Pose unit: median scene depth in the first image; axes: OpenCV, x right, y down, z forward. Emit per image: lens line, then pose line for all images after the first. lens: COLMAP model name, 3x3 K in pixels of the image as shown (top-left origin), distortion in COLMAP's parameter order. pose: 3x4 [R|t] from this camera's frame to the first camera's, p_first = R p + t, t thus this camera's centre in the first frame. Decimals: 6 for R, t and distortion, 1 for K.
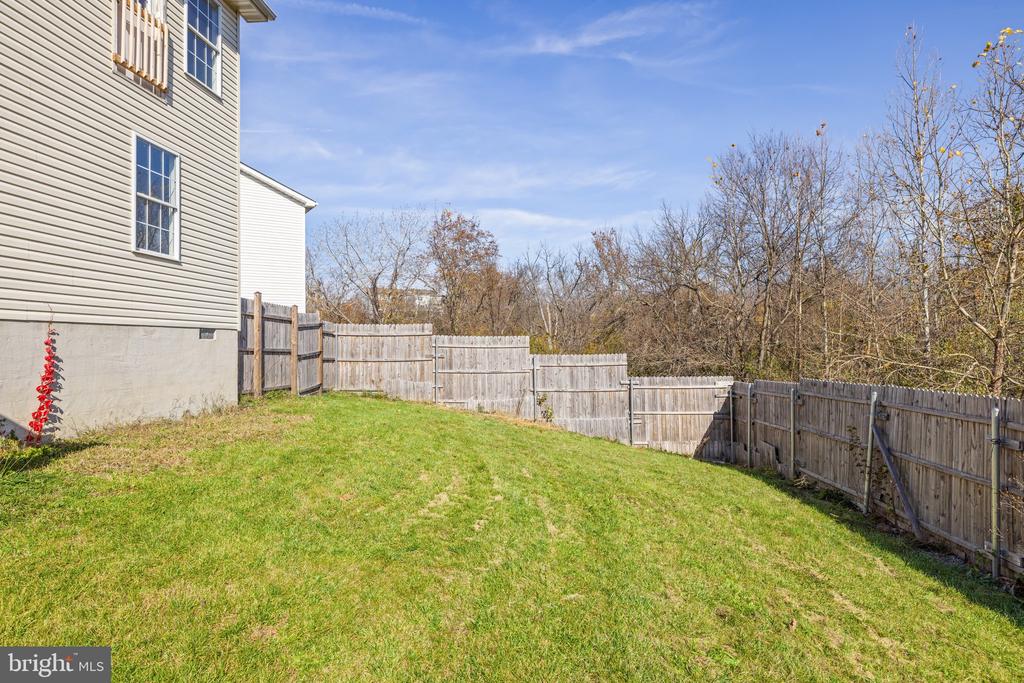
lens RADIAL K [[569.4, 0, 507.3], [0, 569.4, 328.0], [0, 0, 1]] dist [-0.001585, -0.001310]
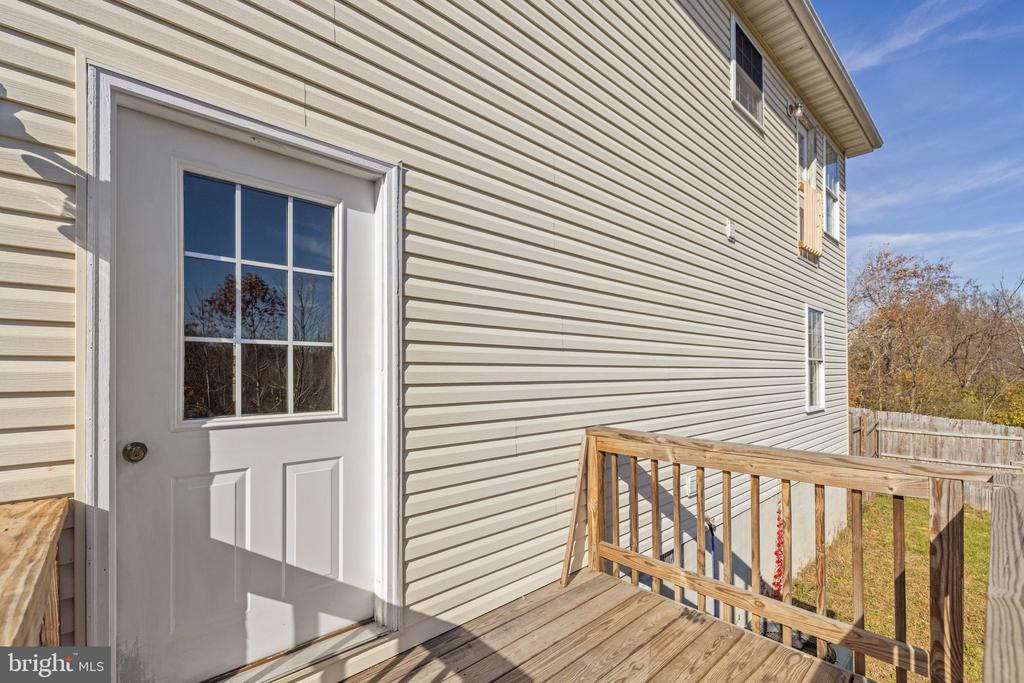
lens RADIAL K [[442.9, 0, 513.3], [0, 442.9, 370.5], [0, 0, 1]] dist [0.001060, -0.001875]
pose [[0.741782, 0.003084, -0.670634, -0.259492], [0.020985, 0.999393, 0.027807, -0.130787], [0.670313, -0.034700, 0.741267, -0.015209]]
